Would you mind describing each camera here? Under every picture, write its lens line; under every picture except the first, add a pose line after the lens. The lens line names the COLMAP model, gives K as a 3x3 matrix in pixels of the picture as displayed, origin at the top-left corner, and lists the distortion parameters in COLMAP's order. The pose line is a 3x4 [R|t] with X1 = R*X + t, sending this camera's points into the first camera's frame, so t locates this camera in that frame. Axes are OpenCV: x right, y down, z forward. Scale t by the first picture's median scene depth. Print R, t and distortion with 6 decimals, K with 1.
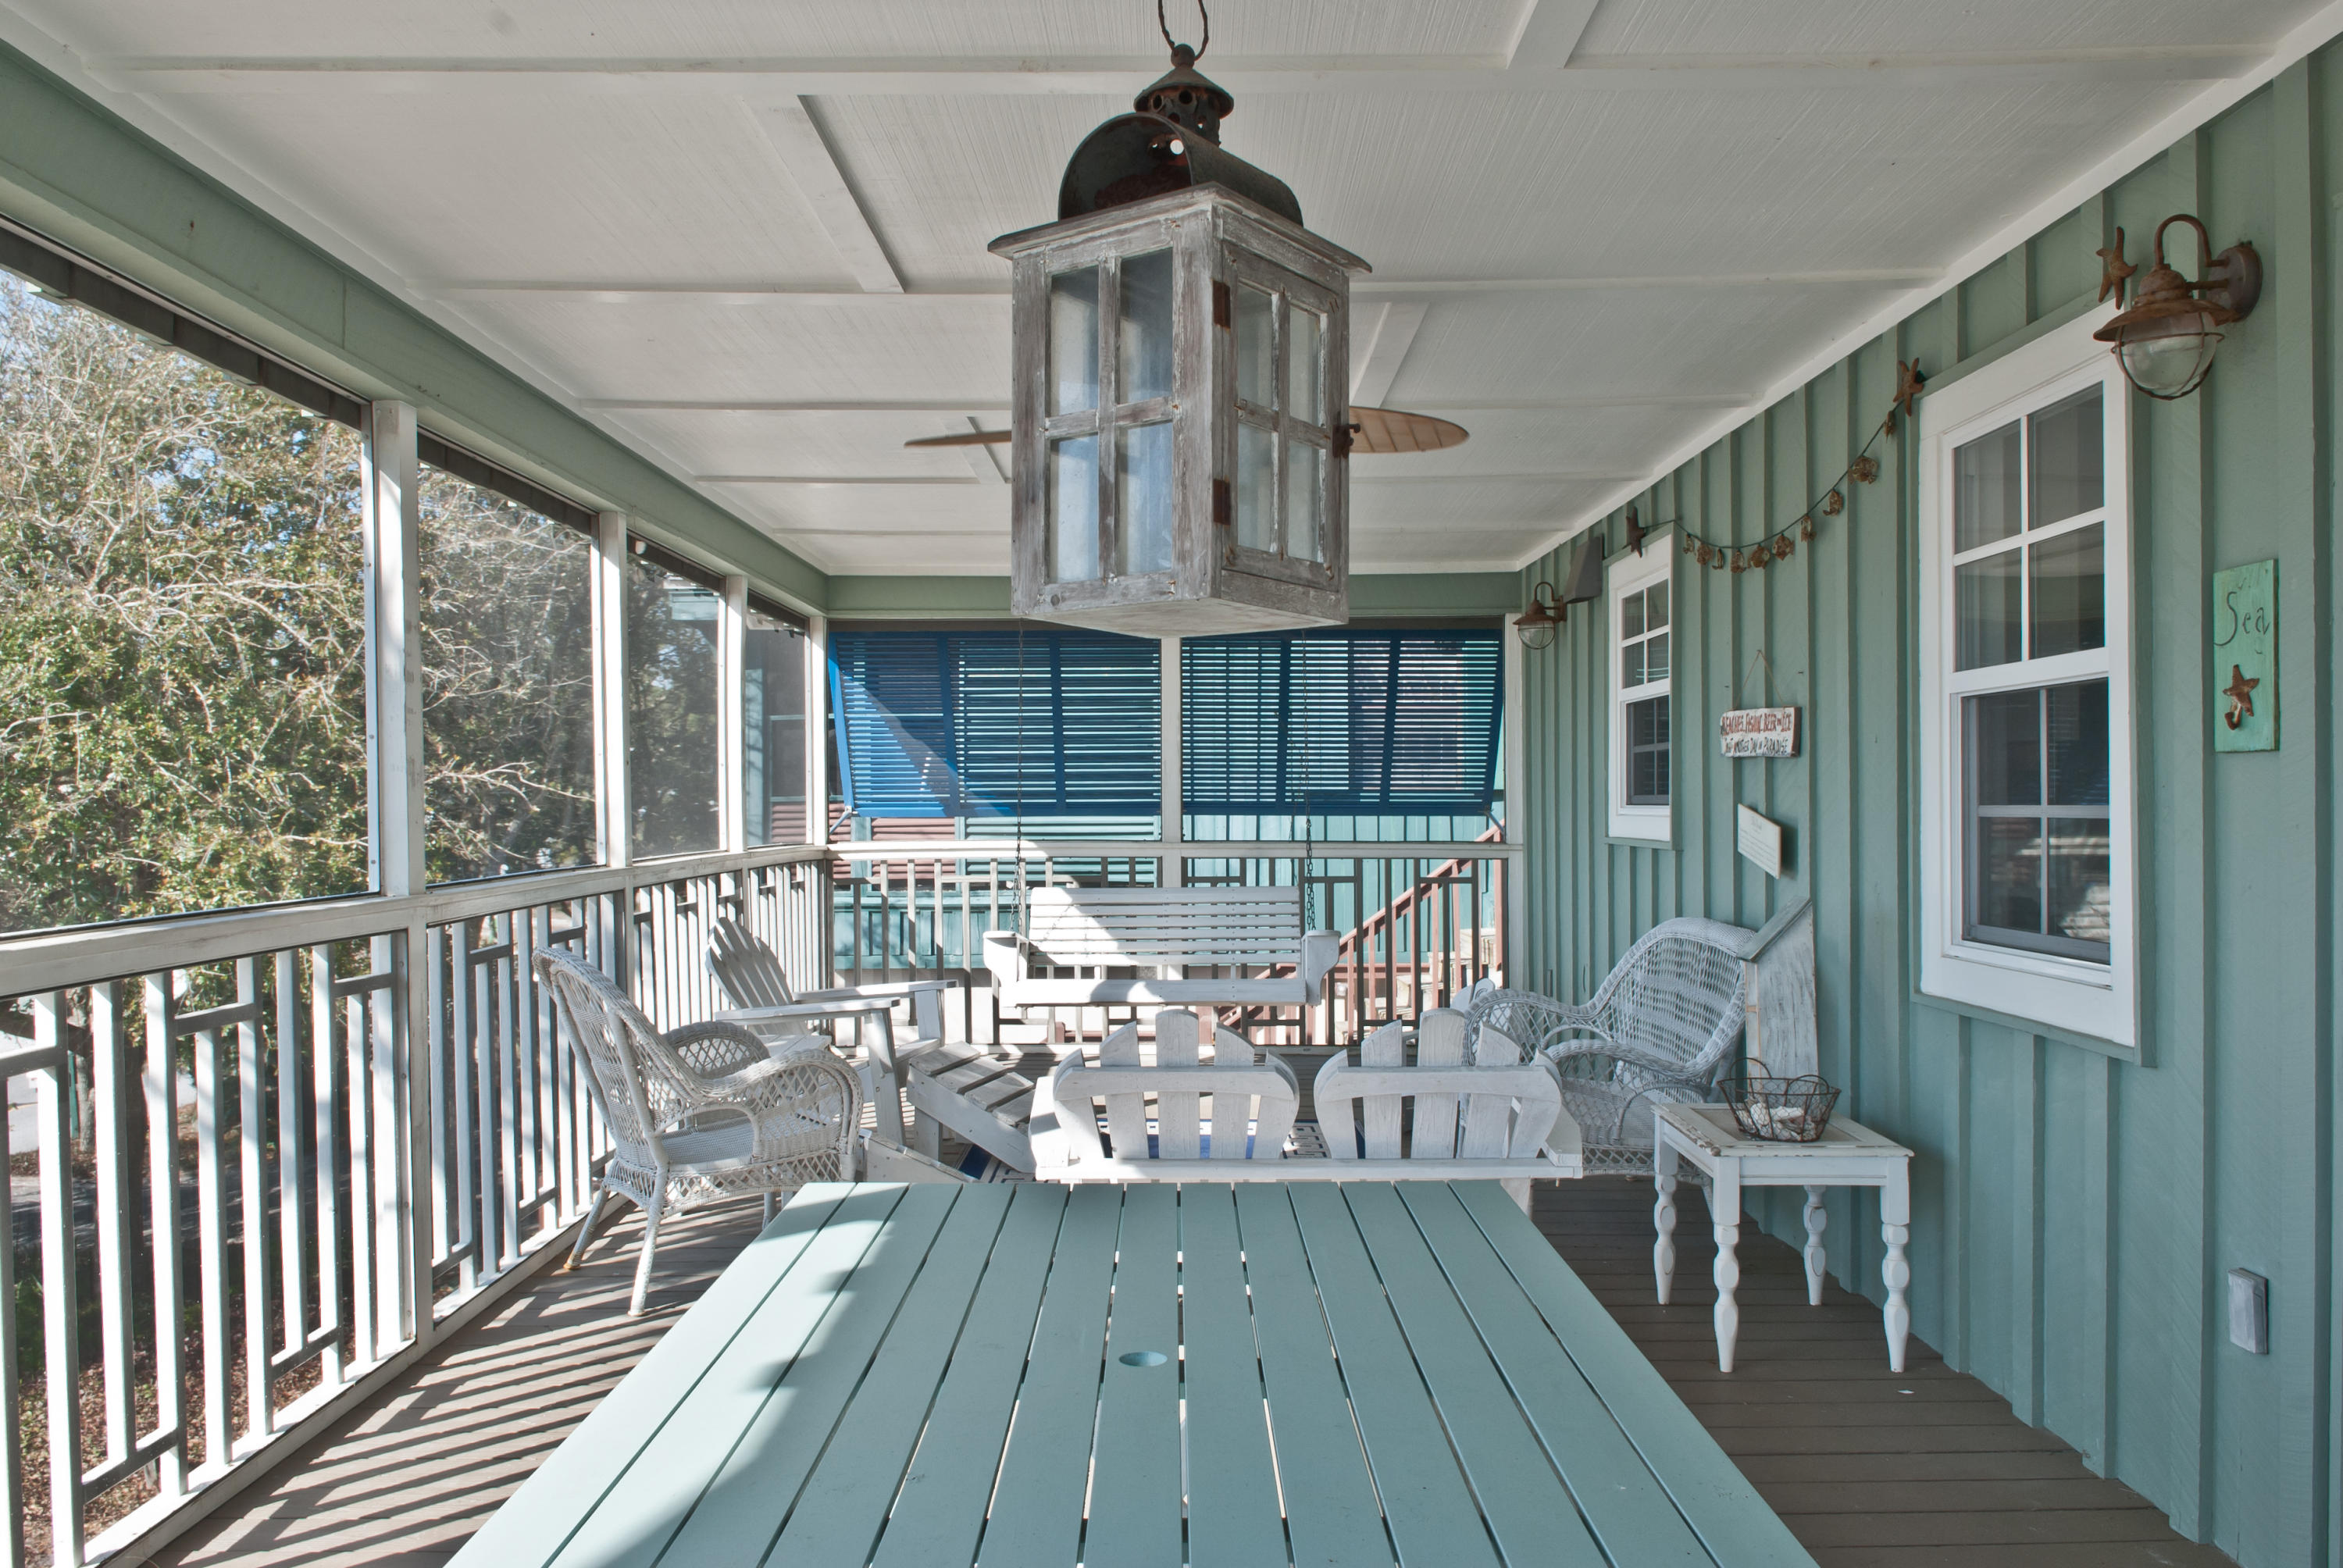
lens RADIAL K [[1827.0, 0, 1171.5], [0, 1827.0, 784.0], [0, 0, 1]] dist [0.000769, -0.118847]
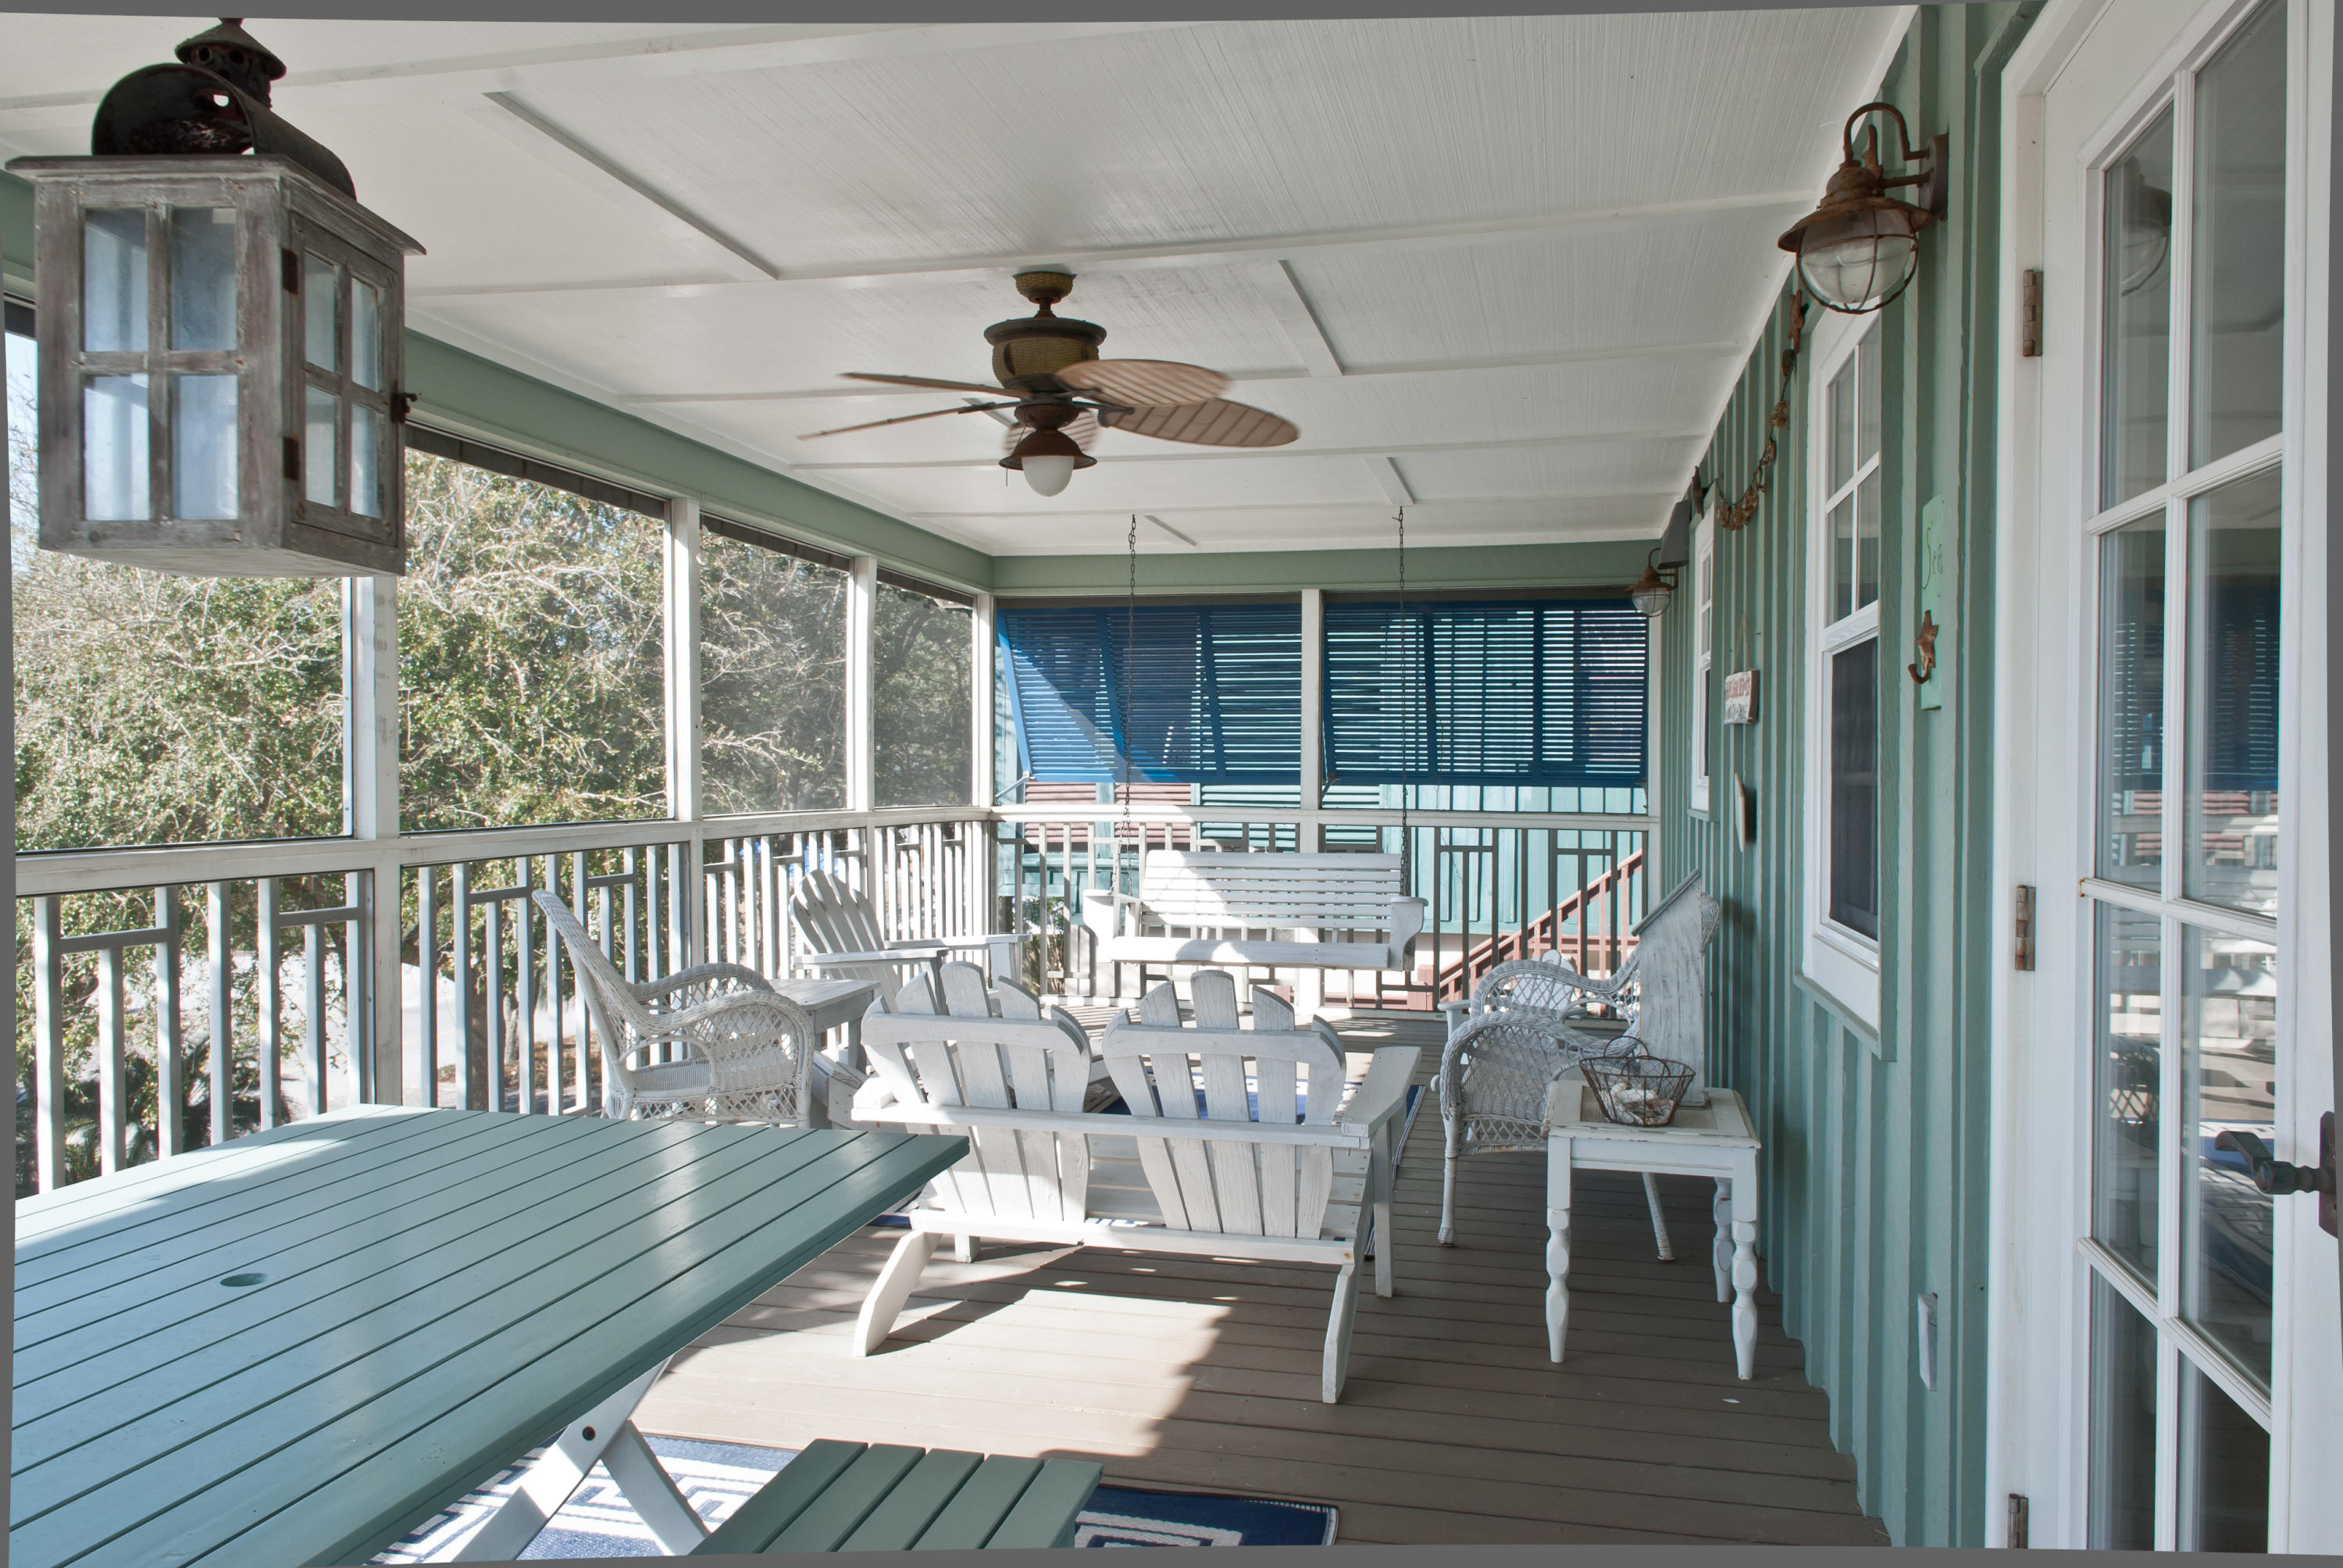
lens RADIAL K [[1737.0, 0, 1171.5], [0, 1737.0, 784.0], [0, 0, 1]] dist [-0.003264, -0.005714]
pose [[0.972699, 0.011151, -0.231803, 0.167641], [-0.007693, 0.999845, 0.015815, 0.003080], [0.231943, -0.013600, 0.972634, 0.034826]]
